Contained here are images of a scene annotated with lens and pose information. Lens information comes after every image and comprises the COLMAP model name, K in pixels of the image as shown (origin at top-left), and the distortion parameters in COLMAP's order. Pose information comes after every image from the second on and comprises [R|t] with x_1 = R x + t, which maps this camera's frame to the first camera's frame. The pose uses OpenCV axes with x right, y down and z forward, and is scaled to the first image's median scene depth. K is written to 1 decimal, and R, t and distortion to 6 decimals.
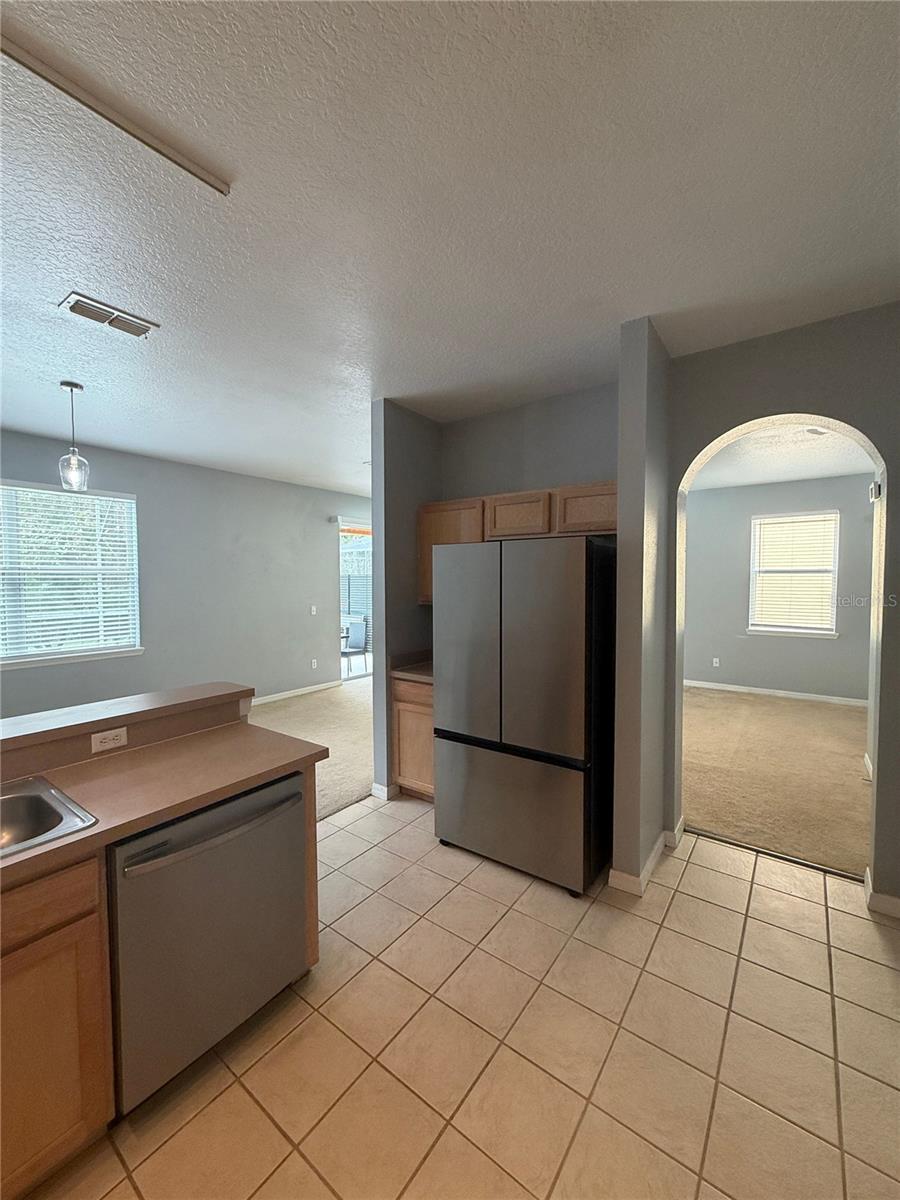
lens RADIAL K [[478.4, 0, 448.6], [0, 478.4, 598.6], [0, 0, 1]] dist [0.000357, -0.000163]
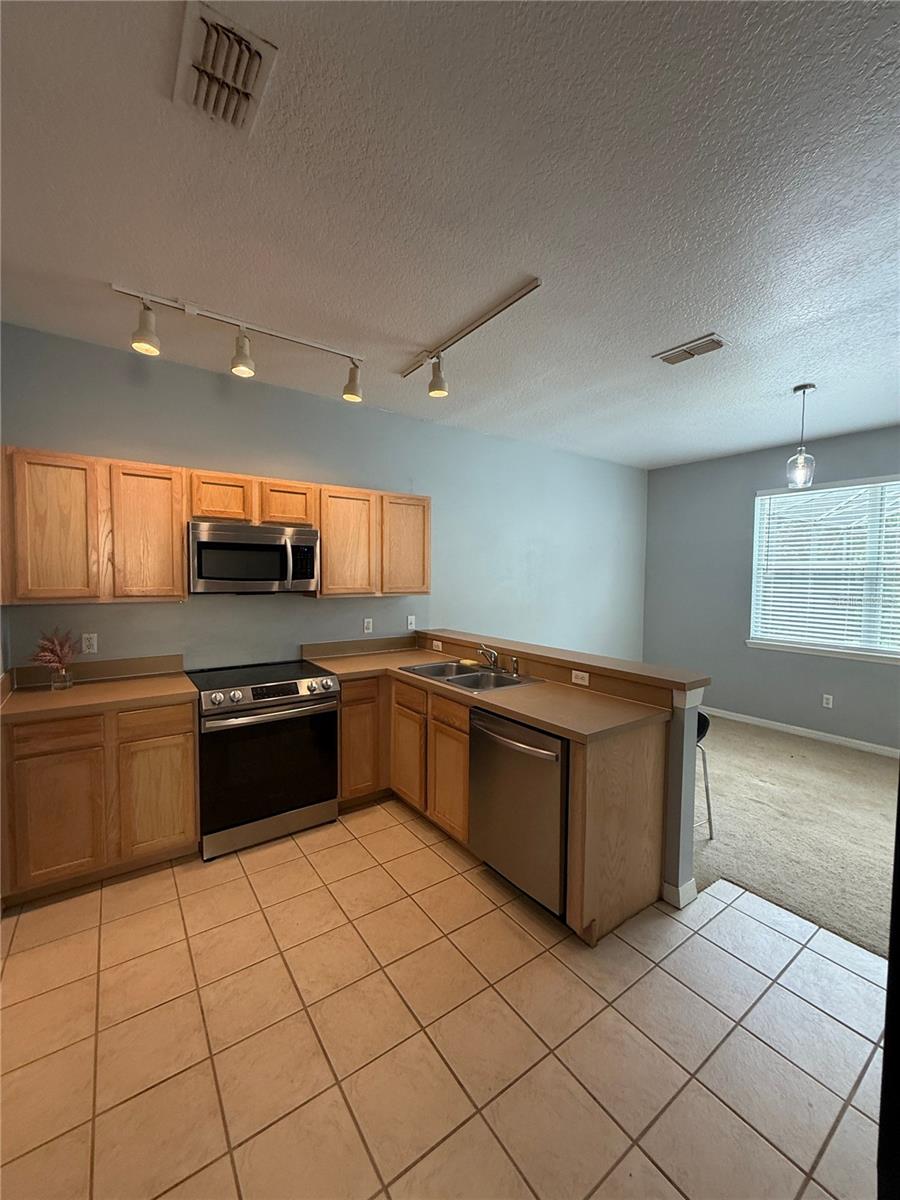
lens RADIAL K [[478.4, 0, 448.6], [0, 478.4, 598.6], [0, 0, 1]] dist [0.000357, -0.000163]
pose [[-0.304607, 0.050658, -0.951130, 0.471570], [-0.050296, 0.996336, 0.069173, -0.018225], [0.951149, 0.068908, -0.300943, 0.606449]]
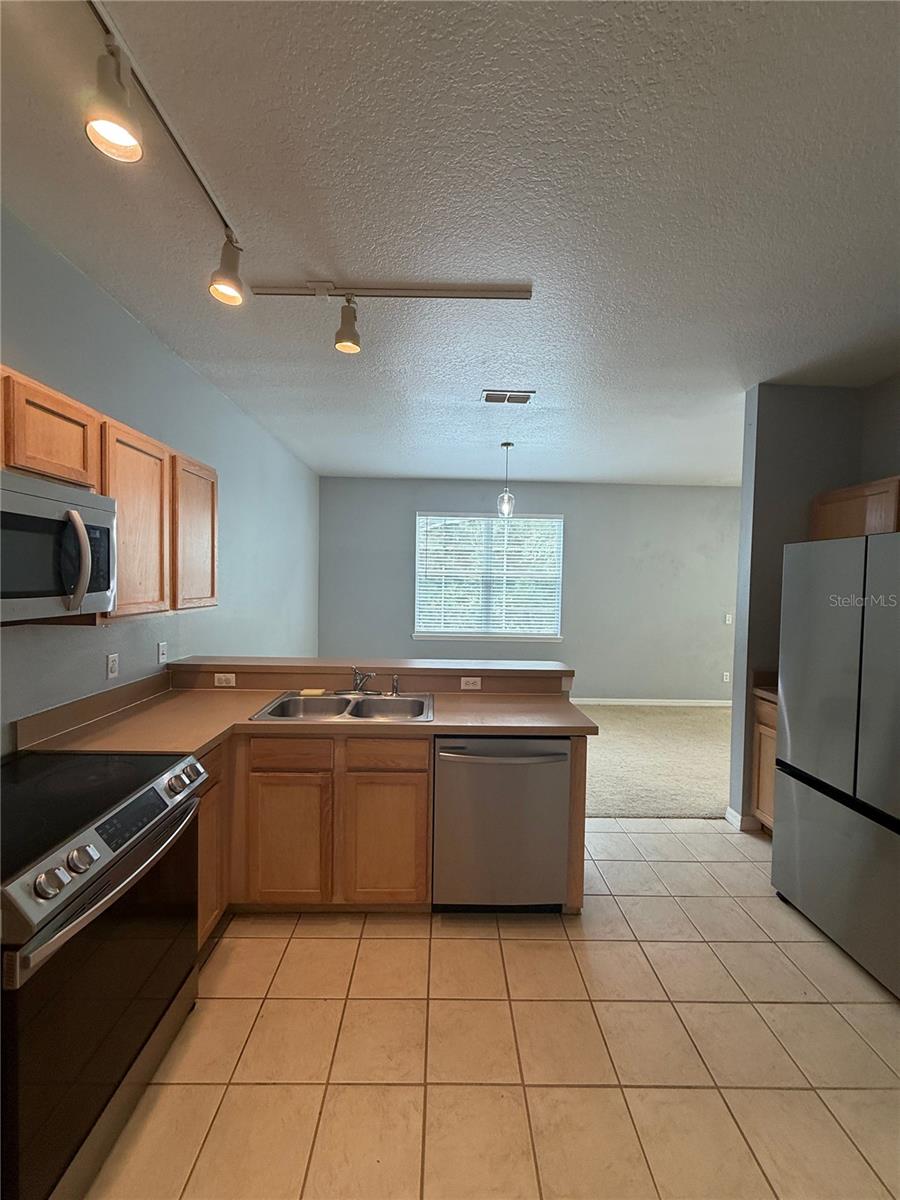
lens RADIAL K [[478.4, 0, 448.6], [0, 478.4, 598.6], [0, 0, 1]] dist [0.000357, -0.000163]
pose [[0.611147, 0.042787, -0.790360, 0.255226], [-0.054864, 0.998426, 0.011627, 0.007089], [0.789613, 0.036256, 0.612533, 0.001704]]
